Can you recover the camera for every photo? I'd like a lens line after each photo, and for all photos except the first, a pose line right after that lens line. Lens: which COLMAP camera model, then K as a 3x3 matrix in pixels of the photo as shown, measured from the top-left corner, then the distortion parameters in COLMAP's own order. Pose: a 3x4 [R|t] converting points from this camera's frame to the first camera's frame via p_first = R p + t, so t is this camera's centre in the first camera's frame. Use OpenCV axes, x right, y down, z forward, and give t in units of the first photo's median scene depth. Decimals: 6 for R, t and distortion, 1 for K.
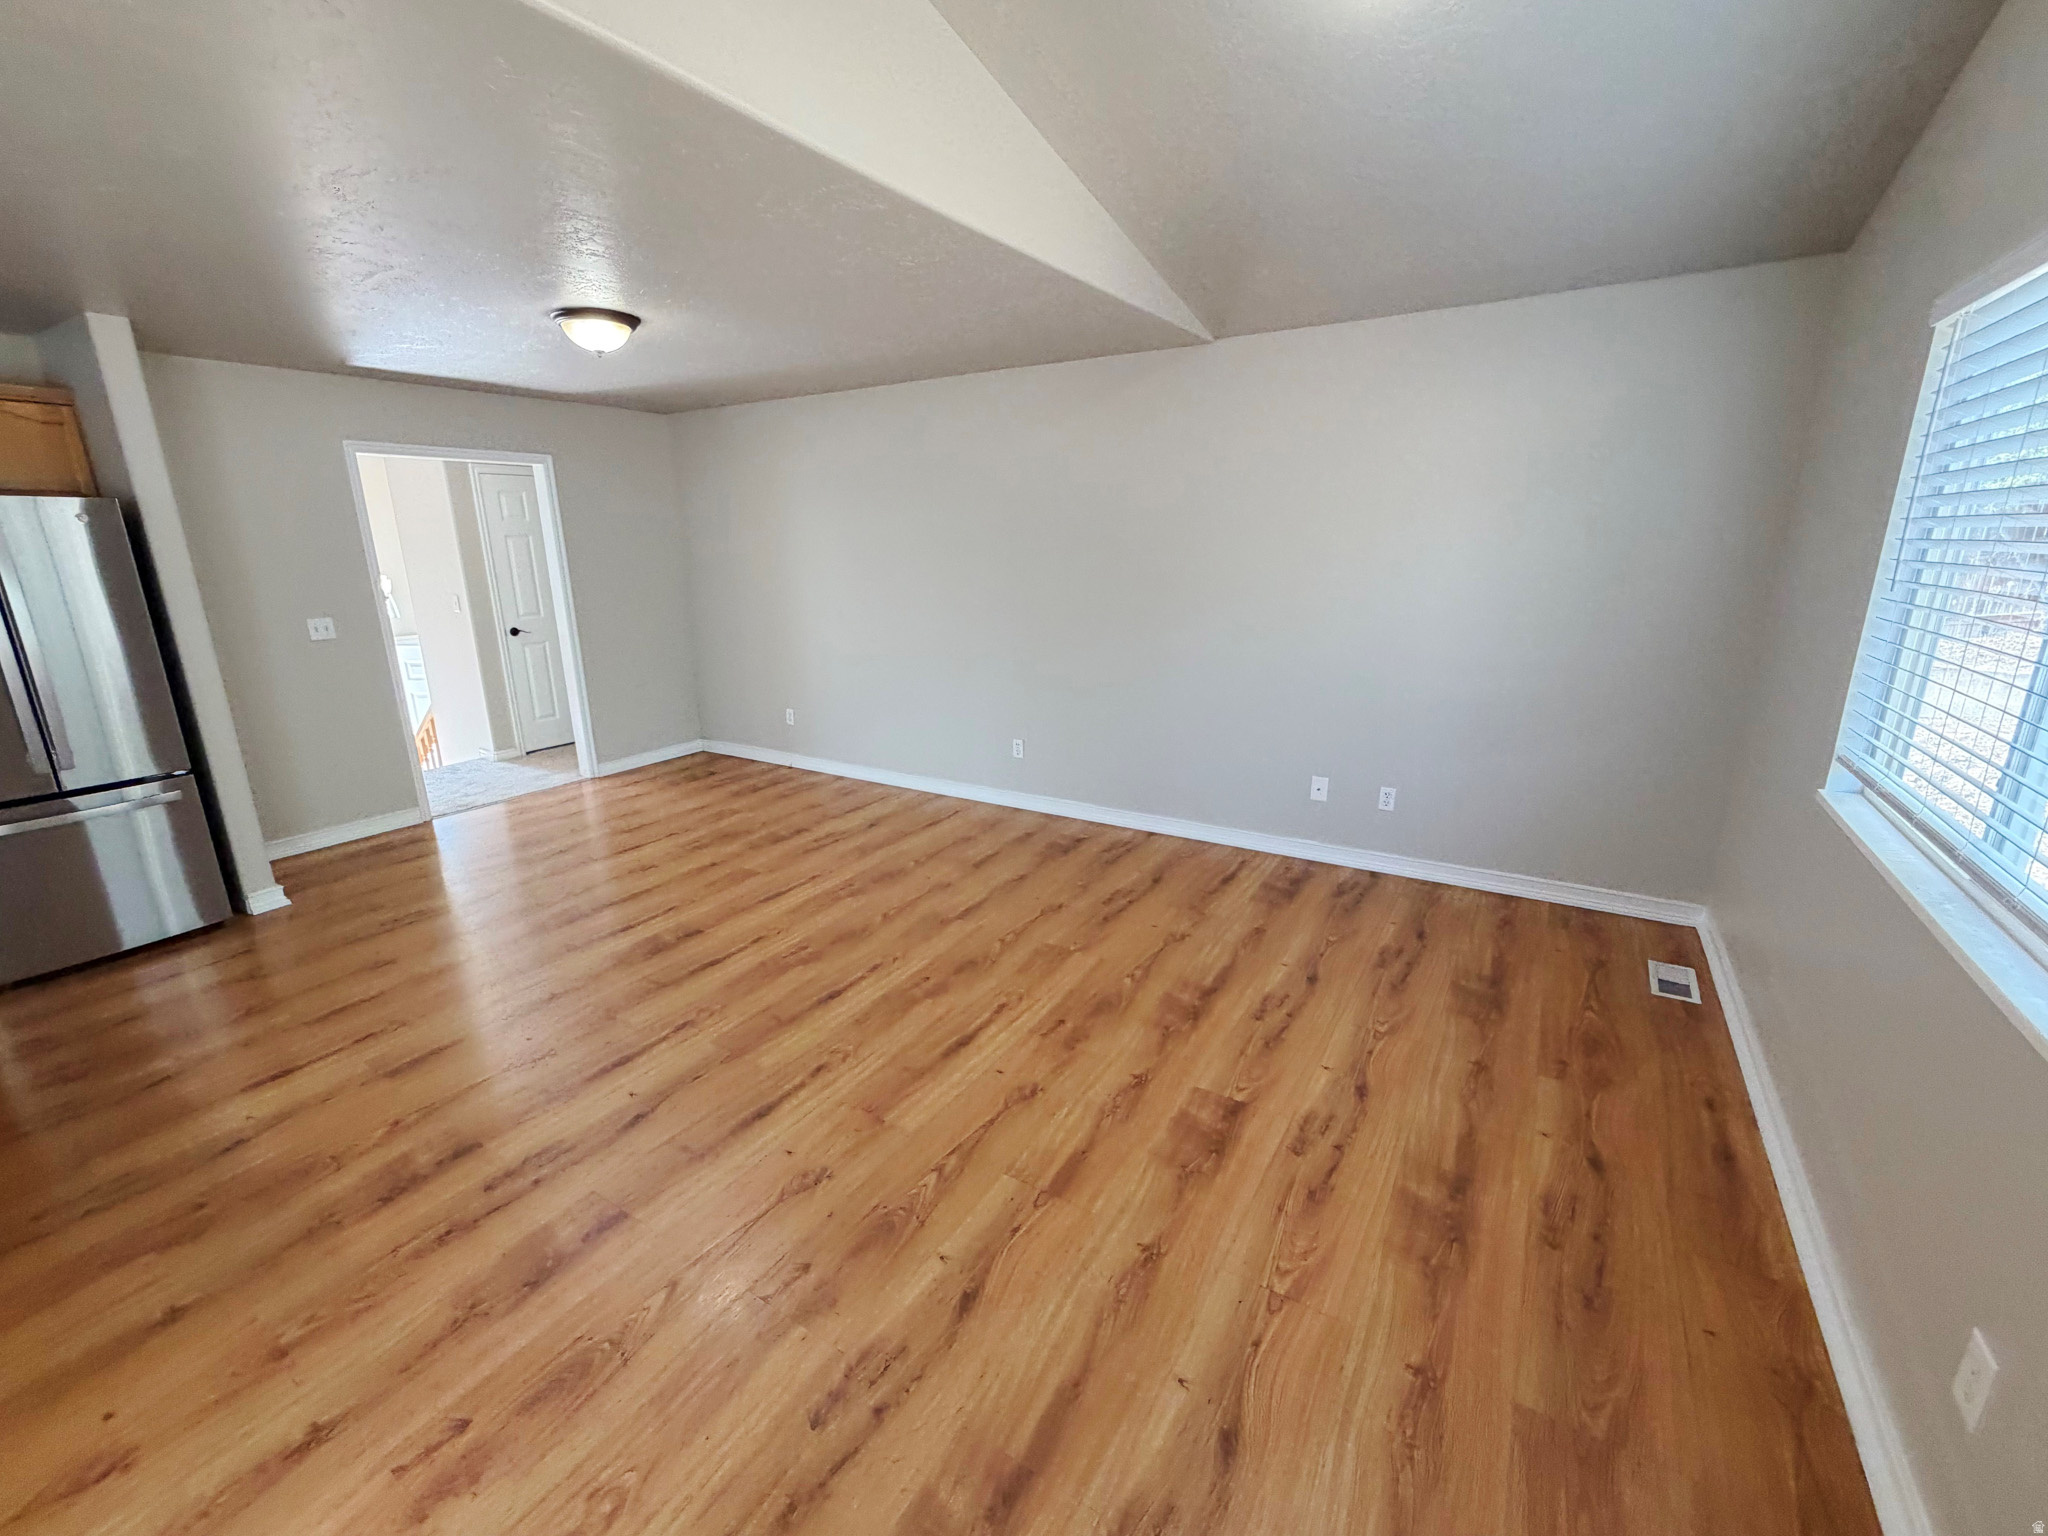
lens RADIAL K [[847.9, 0, 1026.0], [0, 847.9, 761.0], [0, 0, 1]] dist [0.000934, -0.000246]
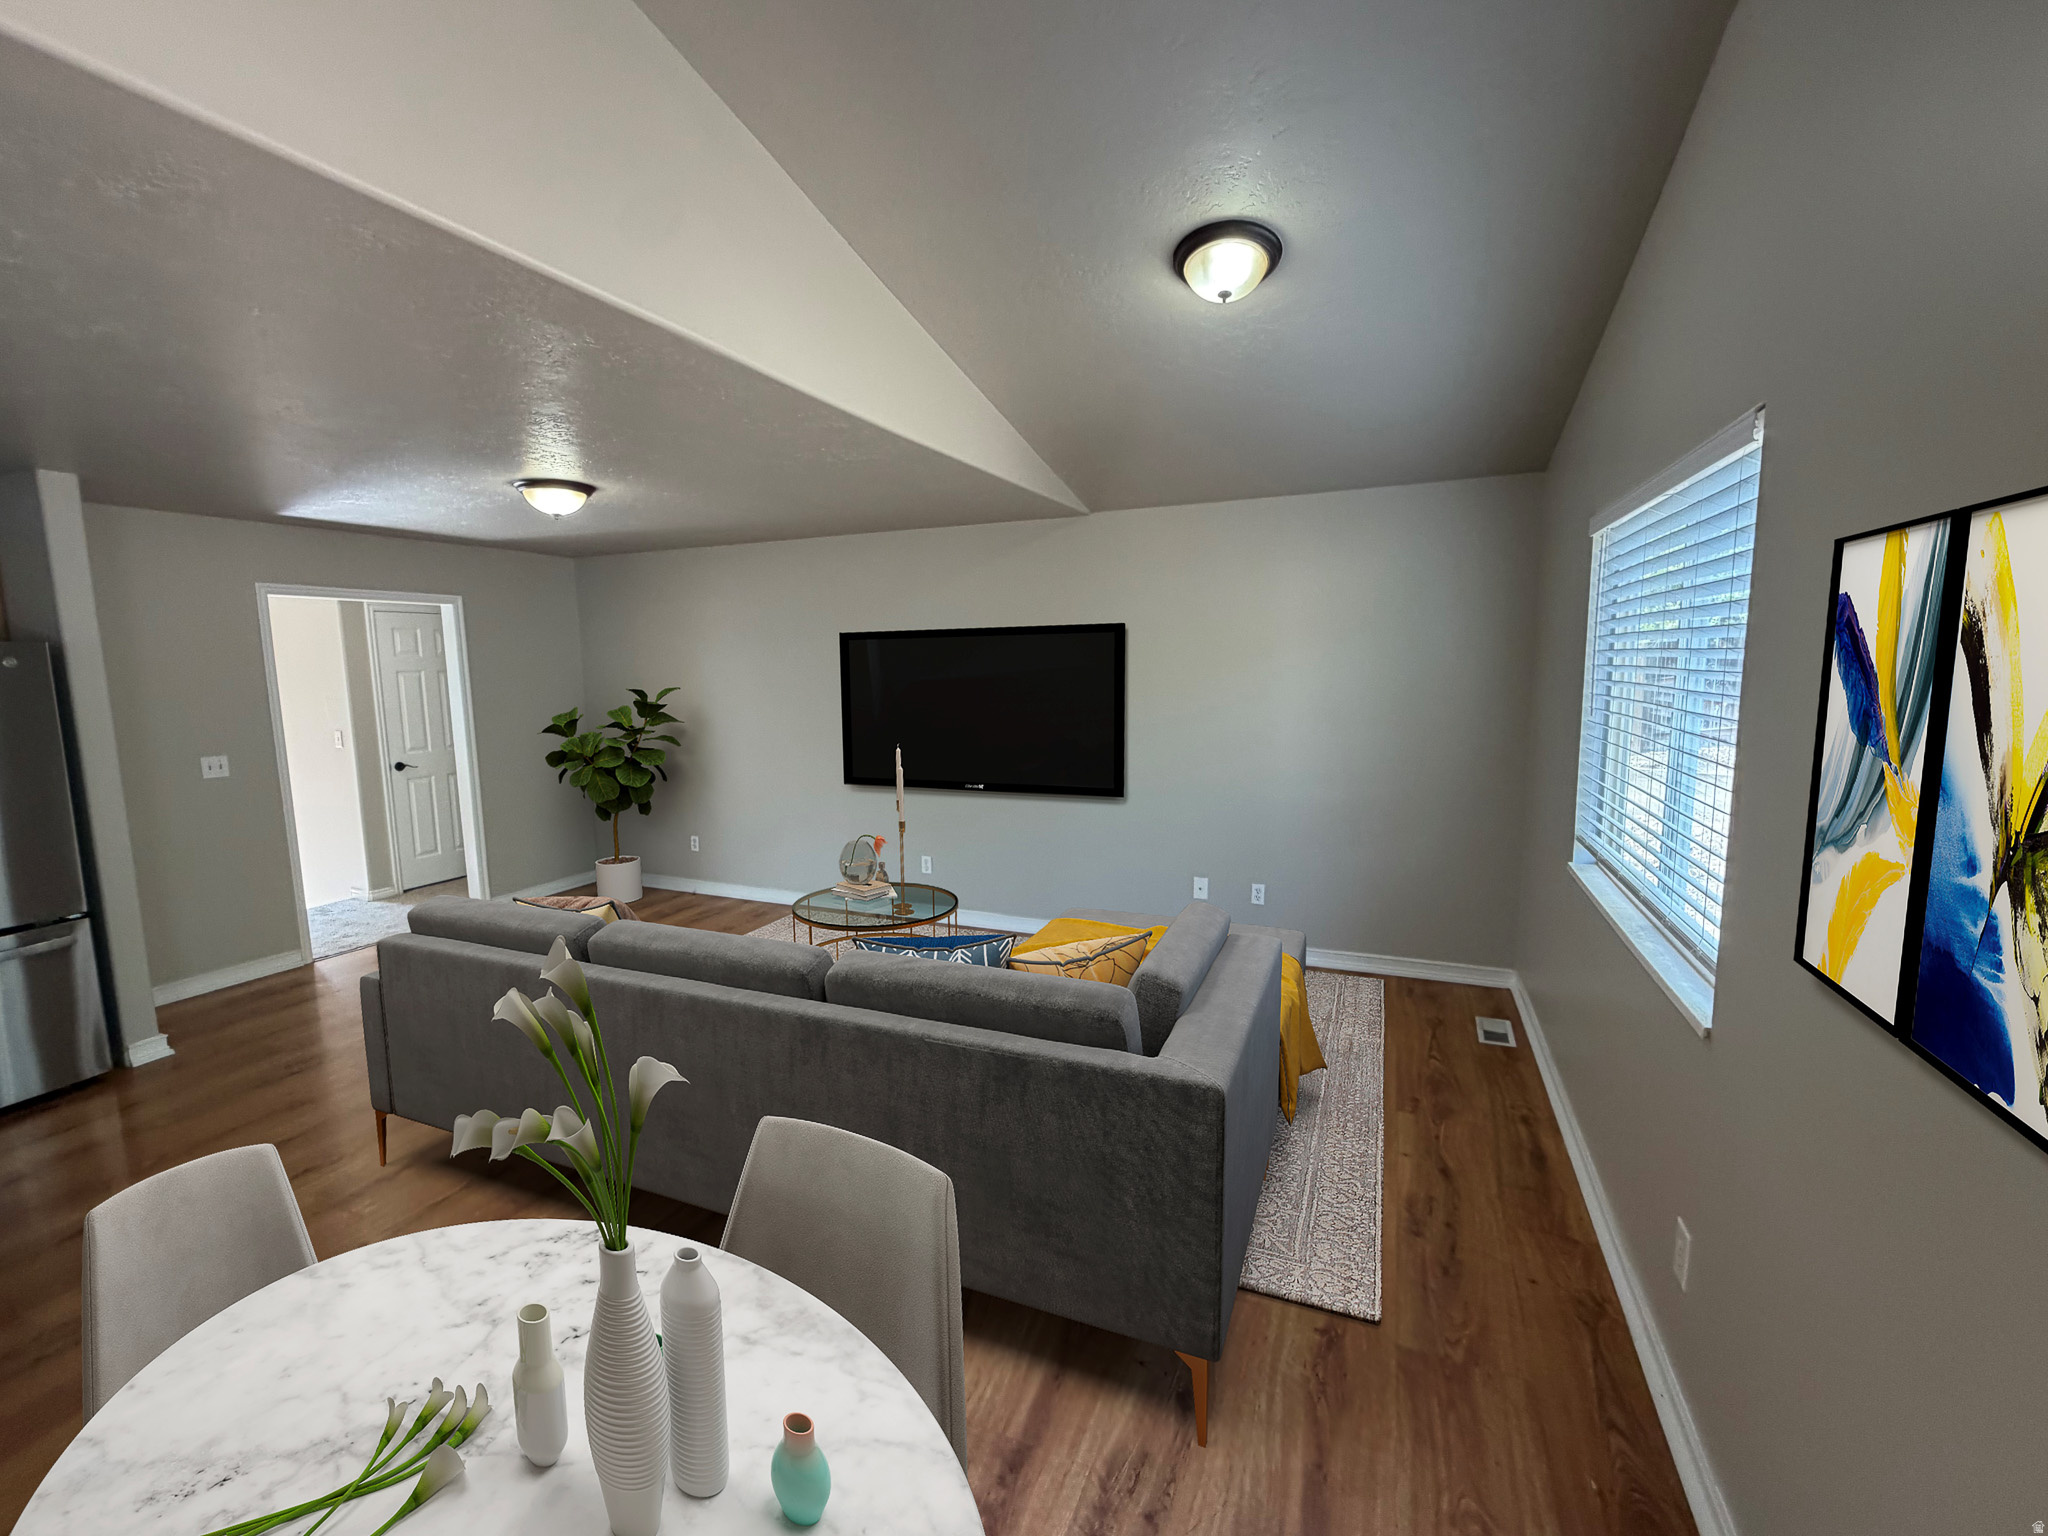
lens RADIAL K [[847.9, 0, 1026.0], [0, 847.9, 761.0], [0, 0, 1]] dist [0.000934, -0.000246]
pose [[0.988599, -0.019067, 0.149363, -0.071053], [0.040554, 0.989013, -0.142159, 0.021664], [-0.145012, 0.146595, 0.978510, -0.141301]]
